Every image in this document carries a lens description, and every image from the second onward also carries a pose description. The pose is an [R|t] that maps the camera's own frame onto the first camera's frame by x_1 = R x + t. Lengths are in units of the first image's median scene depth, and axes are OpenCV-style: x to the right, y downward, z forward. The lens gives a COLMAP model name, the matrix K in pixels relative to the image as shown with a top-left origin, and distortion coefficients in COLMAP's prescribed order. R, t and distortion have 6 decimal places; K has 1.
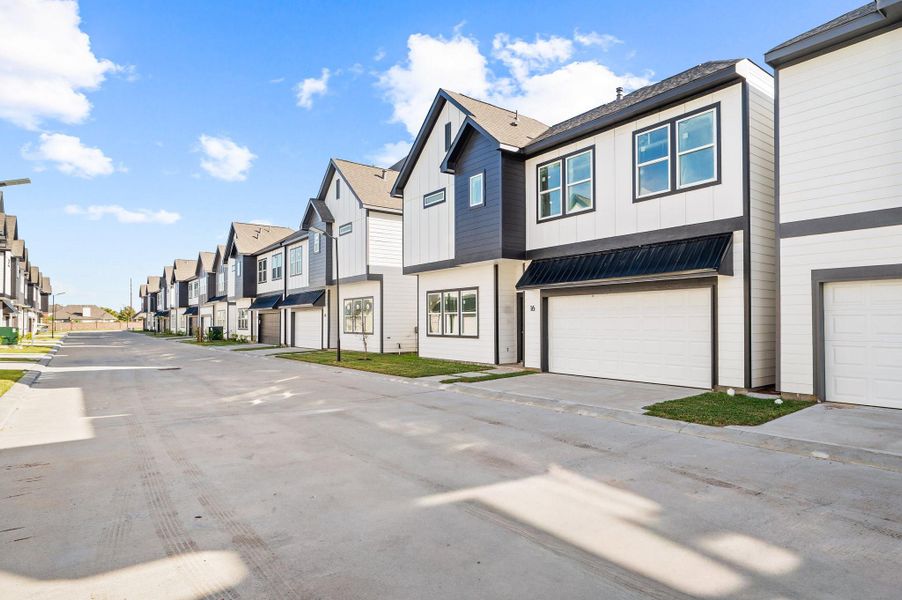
lens RADIAL K [[504.9, 0, 451.0], [0, 504.9, 321.3], [0, 0, 1]] dist [-0.000965, -0.000222]
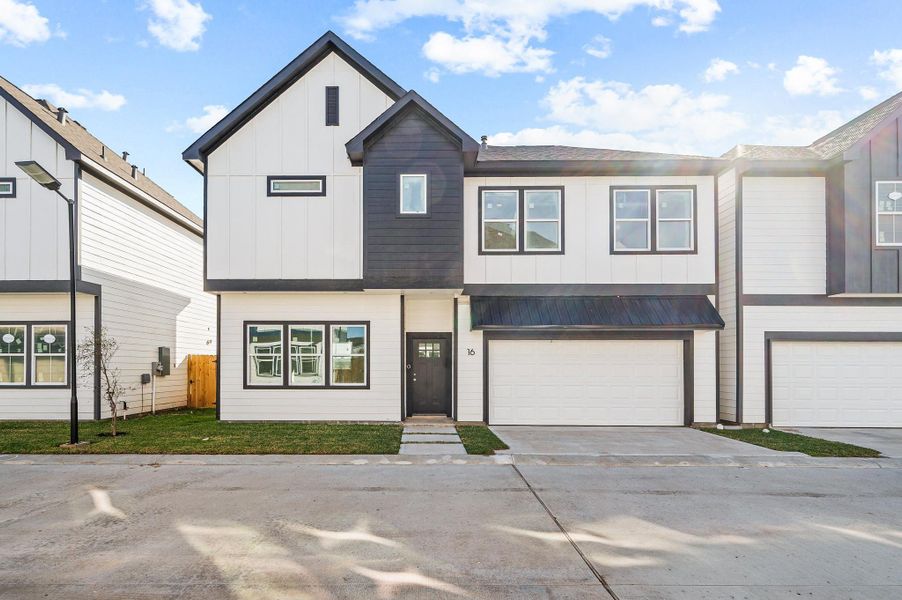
lens RADIAL K [[430.0, 0, 449.7], [0, 430.0, 367.0], [0, 0, 1]] dist [0.000438, -0.000118]
pose [[0.615504, 0.008952, 0.788083, -0.466615], [-0.006409, 0.999959, -0.006353, 0.004966], [-0.788108, -0.001140, 0.615536, 0.617457]]
